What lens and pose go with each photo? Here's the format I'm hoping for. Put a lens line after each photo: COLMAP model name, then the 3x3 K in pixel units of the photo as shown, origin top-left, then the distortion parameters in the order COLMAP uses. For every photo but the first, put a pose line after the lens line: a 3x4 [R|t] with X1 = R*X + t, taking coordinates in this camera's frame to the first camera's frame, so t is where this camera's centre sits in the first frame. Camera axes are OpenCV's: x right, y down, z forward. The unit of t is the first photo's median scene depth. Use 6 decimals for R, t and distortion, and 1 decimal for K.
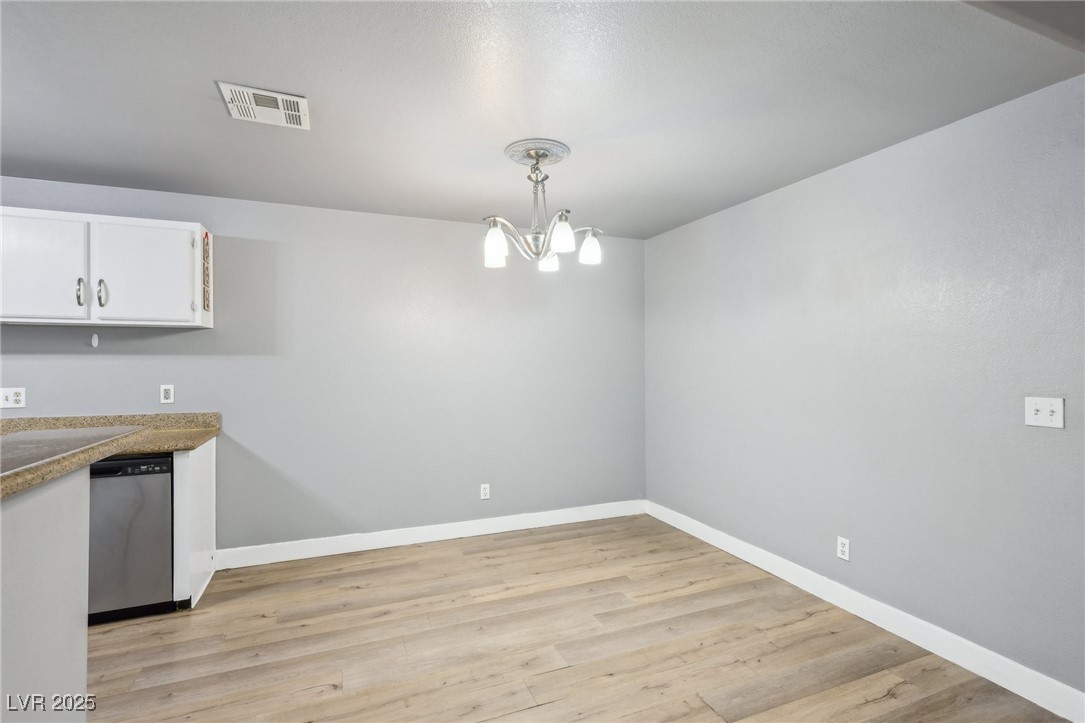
lens RADIAL K [[515.6, 0, 543.0], [0, 515.6, 361.5], [0, 0, 1]] dist [-0.001330, 0.002192]
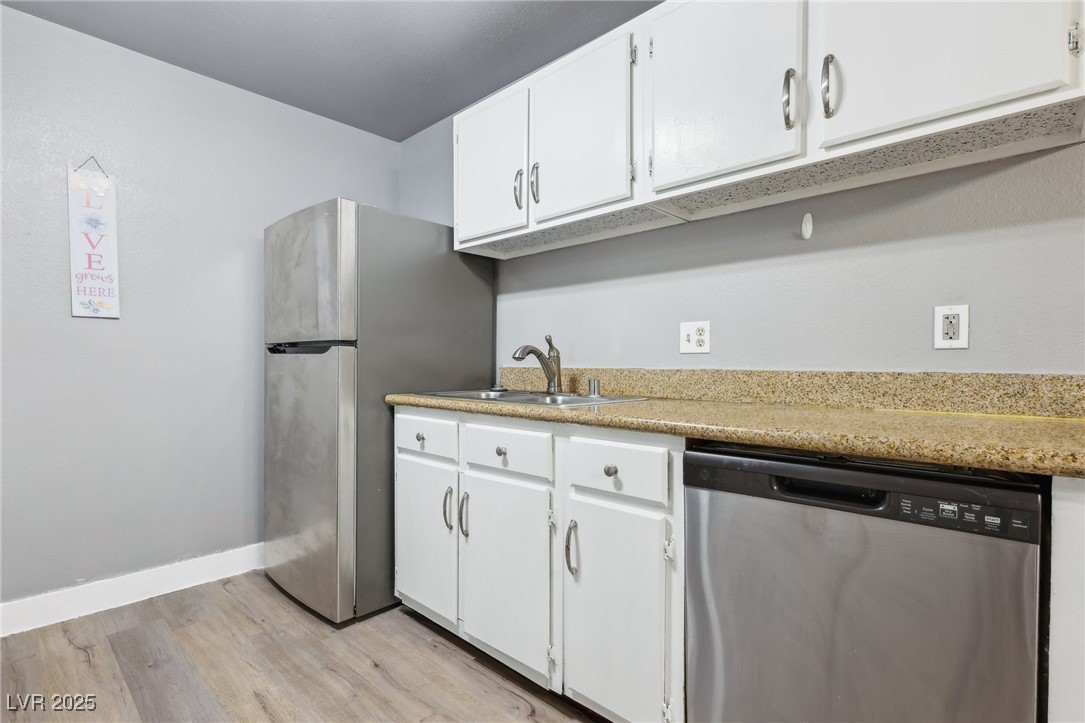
lens RADIAL K [[515.6, 0, 543.6], [0, 515.6, 374.5], [0, 0, 1]] dist [-0.001330, 0.002192]
pose [[0.418151, 0.022408, -0.908101, -0.531338], [-0.005085, 0.999738, 0.022328, 0.103816], [0.908363, -0.004719, 0.418156, 0.568744]]
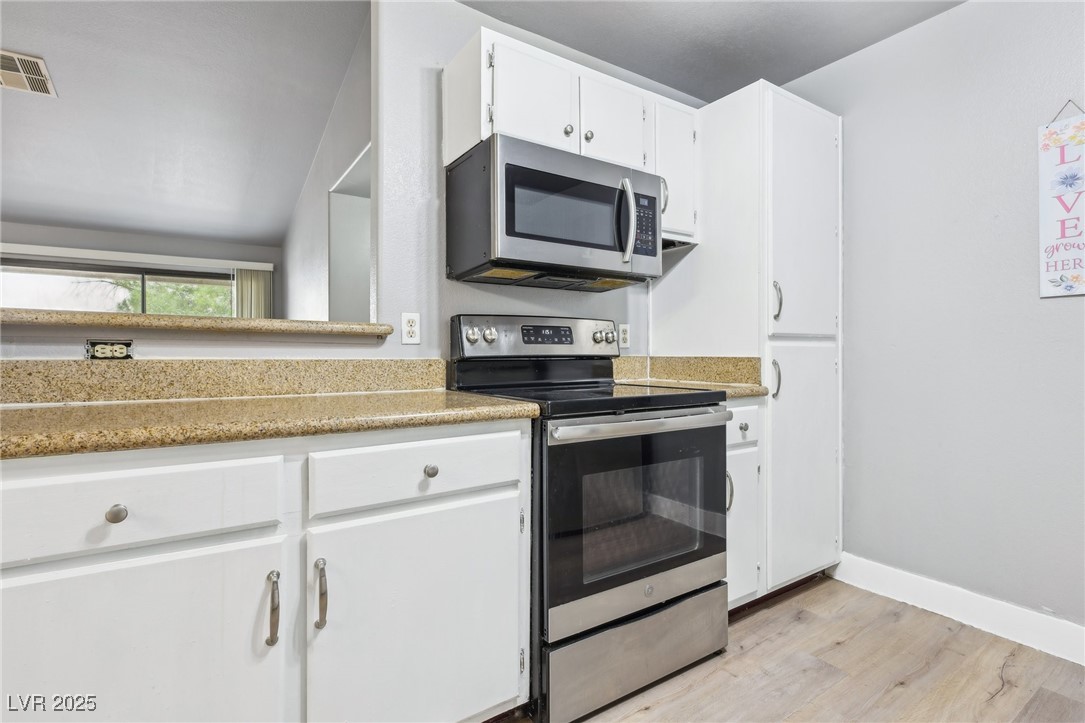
lens RADIAL K [[515.6, 0, 534.7], [0, 515.6, 351.3], [0, 0, 1]] dist [-0.001330, 0.002192]
pose [[-0.979040, 0.003222, -0.203641, -0.738508], [0.002786, 0.999993, 0.002426, 0.103222], [0.203648, 0.001808, -0.979043, 0.757704]]
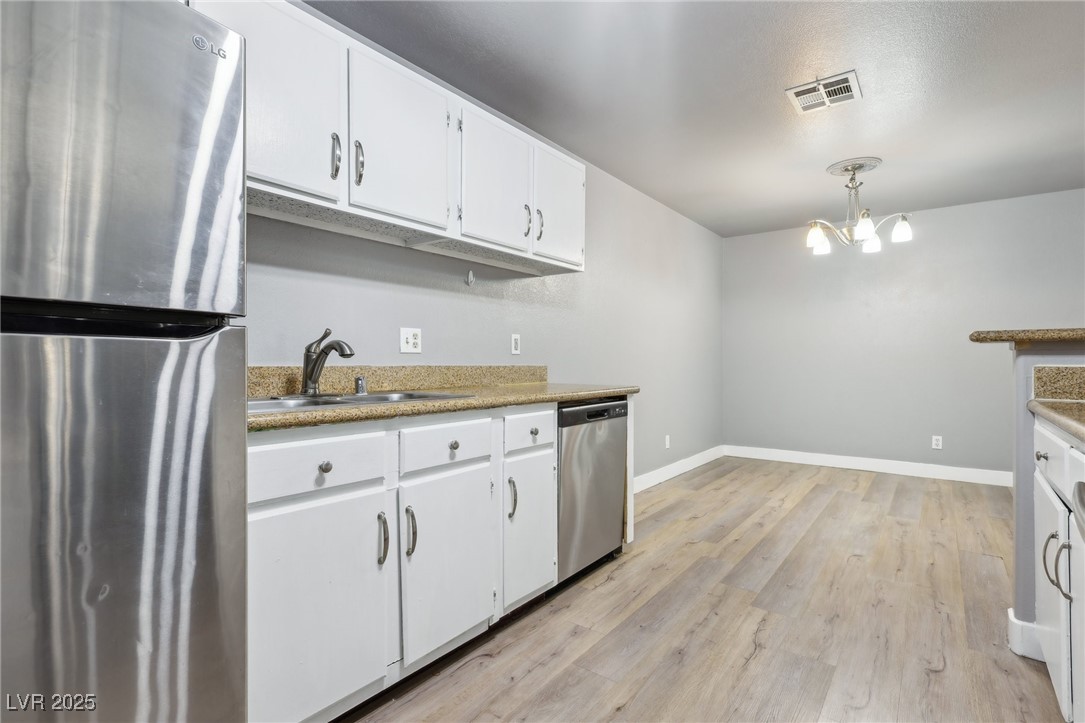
lens RADIAL K [[515.6, 0, 543.5], [0, 515.6, 364.5], [0, 0, 1]] dist [-0.001330, 0.002192]
pose [[0.862723, 0.000556, 0.505676, -1.264513], [-0.000630, 1.000000, -0.000025, 0.108739], [-0.505676, -0.000297, 0.862723, 0.203906]]
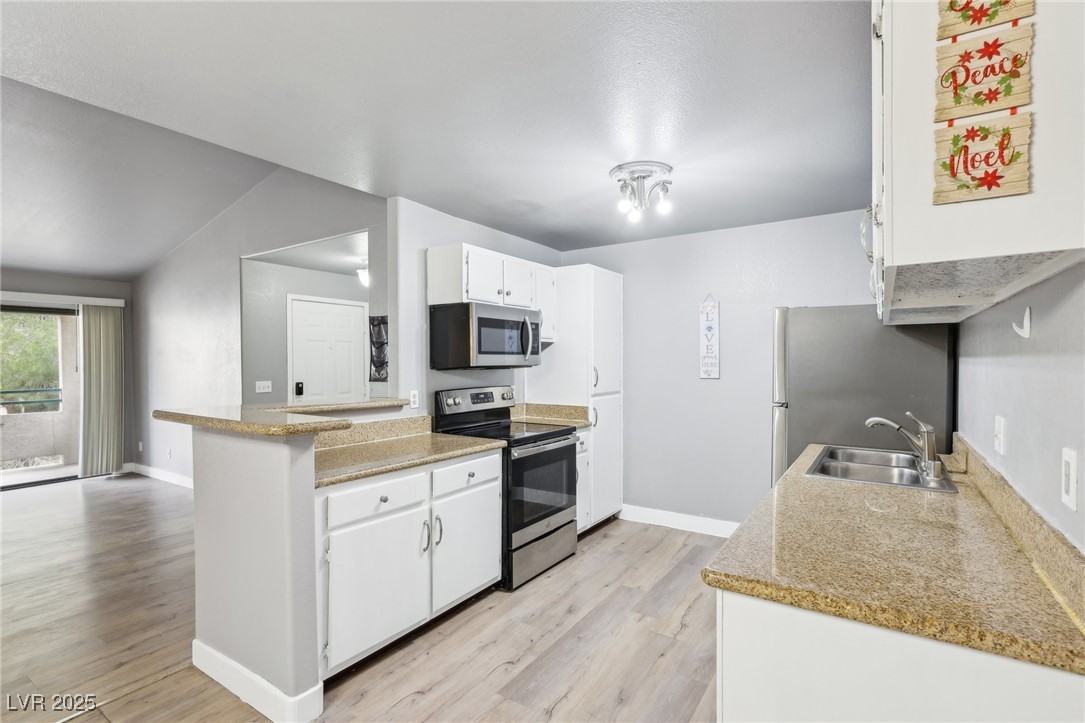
lens RADIAL K [[515.6, 0, 539.3], [0, 515.6, 367.7], [0, 0, 1]] dist [-0.001330, 0.002192]
pose [[-0.825385, 0.012248, -0.564437, -0.306808], [0.002846, 0.999842, 0.017533, -0.012813], [0.564563, 0.012865, -0.825290, 1.185357]]
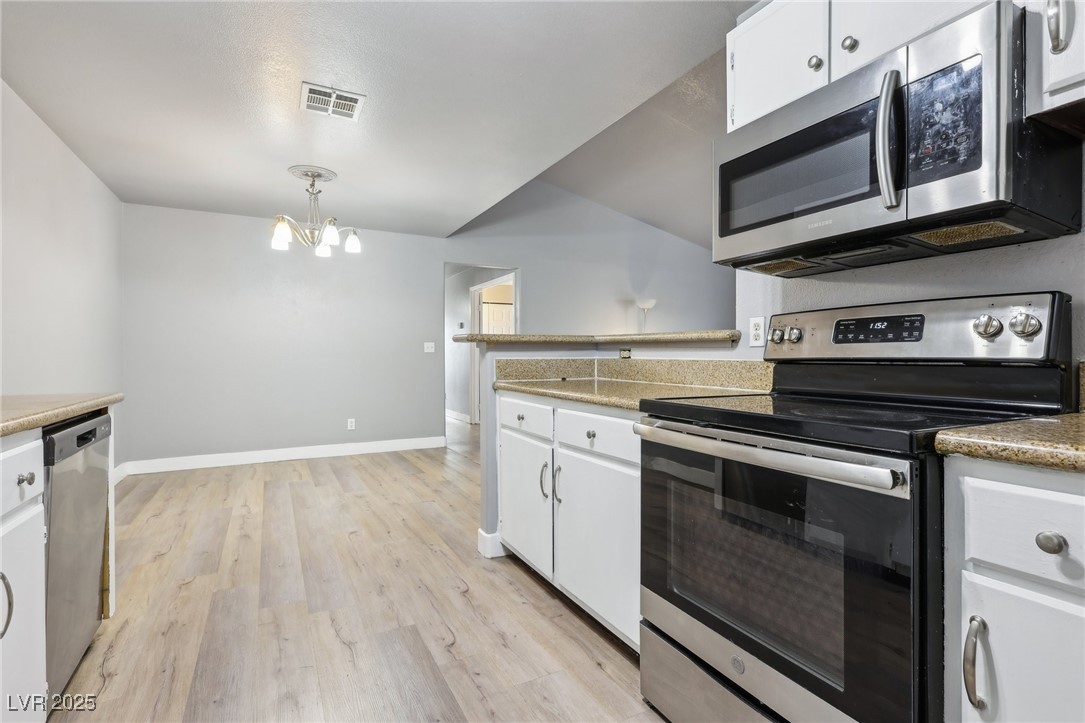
lens RADIAL K [[515.6, 0, 542.4], [0, 515.6, 355.5], [0, 0, 1]] dist [-0.001330, 0.002192]
pose [[-0.101940, 0.003316, 0.994785, -1.367460], [0.008564, 0.999960, -0.002456, 0.106320], [-0.994754, 0.008269, -0.101965, 0.450118]]
